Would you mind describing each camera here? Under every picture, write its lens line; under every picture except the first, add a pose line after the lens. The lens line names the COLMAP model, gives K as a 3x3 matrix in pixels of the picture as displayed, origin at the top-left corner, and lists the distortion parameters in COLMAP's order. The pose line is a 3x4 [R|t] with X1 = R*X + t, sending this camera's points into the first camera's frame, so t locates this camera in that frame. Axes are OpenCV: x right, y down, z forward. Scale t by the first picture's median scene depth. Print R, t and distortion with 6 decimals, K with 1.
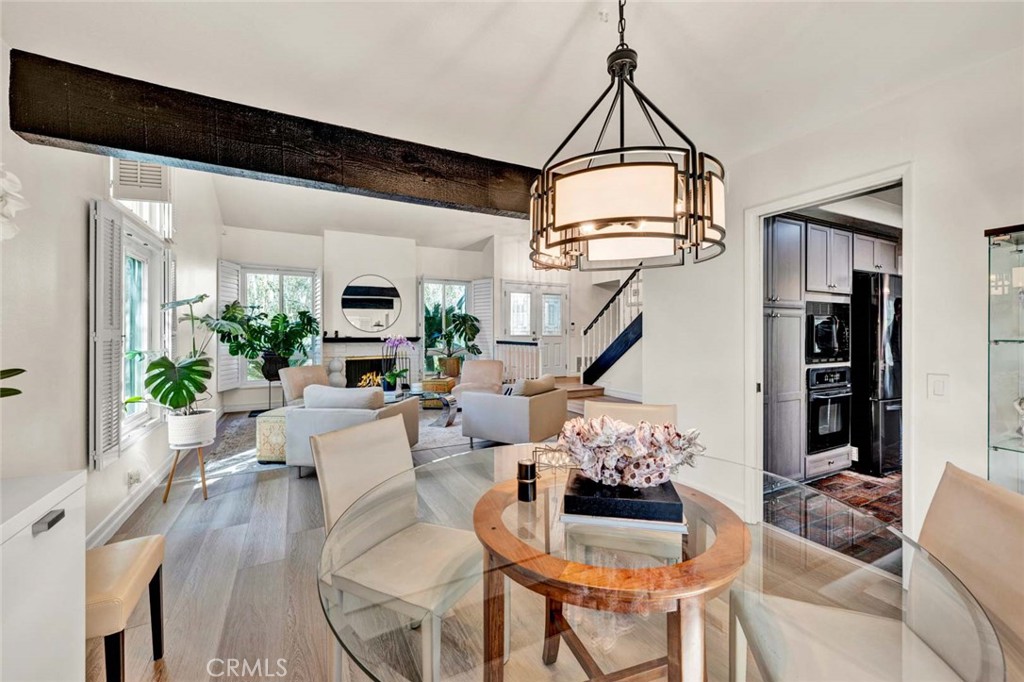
lens RADIAL K [[415.4, 0, 516.6], [0, 415.4, 327.0], [0, 0, 1]] dist [0.003862, -0.000117]
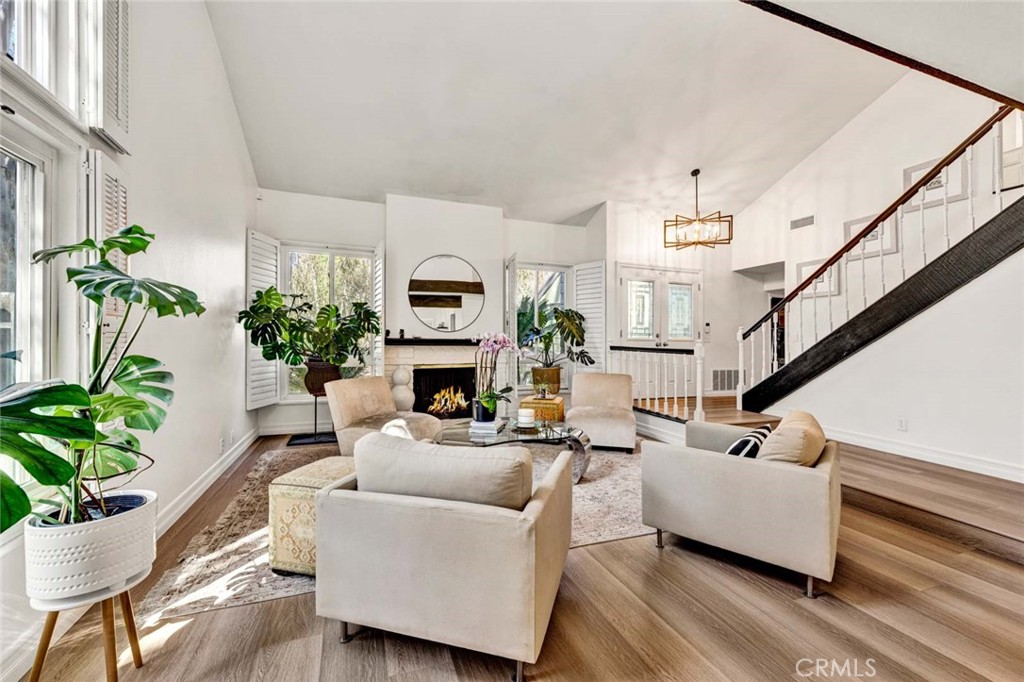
lens RADIAL K [[415.4, 0, 517.5], [0, 415.4, 341.0], [0, 0, 1]] dist [0.003862, -0.000117]
pose [[0.993081, 0.011254, -0.116888, -0.143993], [-0.009052, 0.999772, 0.019355, 0.013898], [0.117079, -0.018163, 0.992957, 0.292595]]
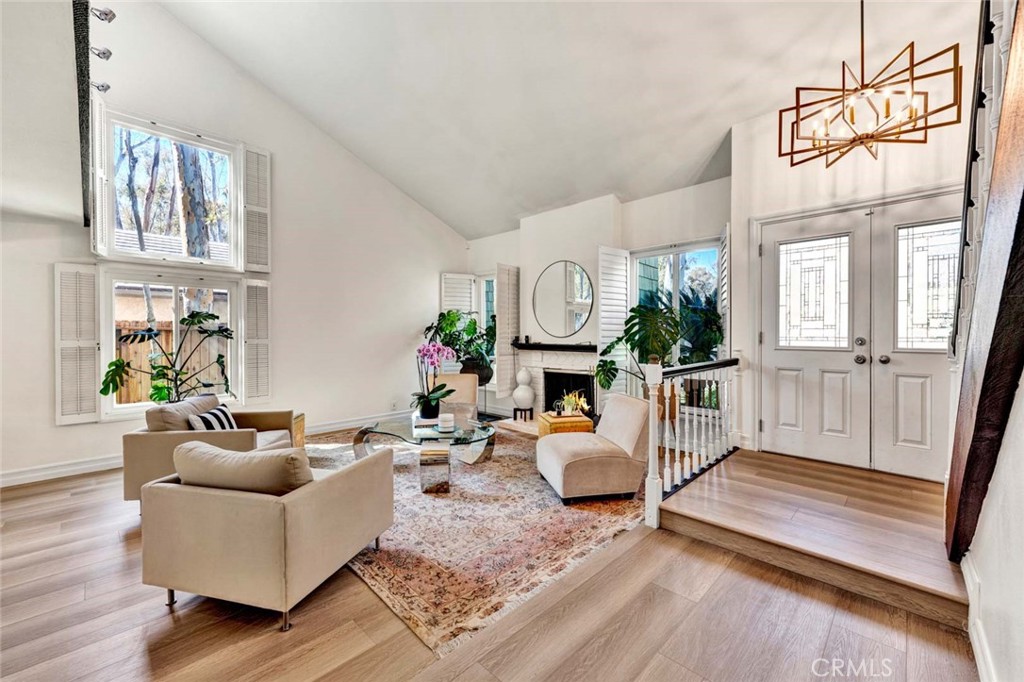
lens RADIAL K [[415.4, 0, 510.8], [0, 415.4, 337.9], [0, 0, 1]] dist [0.003862, -0.000117]
pose [[0.313575, 0.012314, -0.949484, 0.364627], [0.027858, 0.999366, 0.022162, -0.005632], [0.949155, -0.033400, 0.313033, 0.717661]]
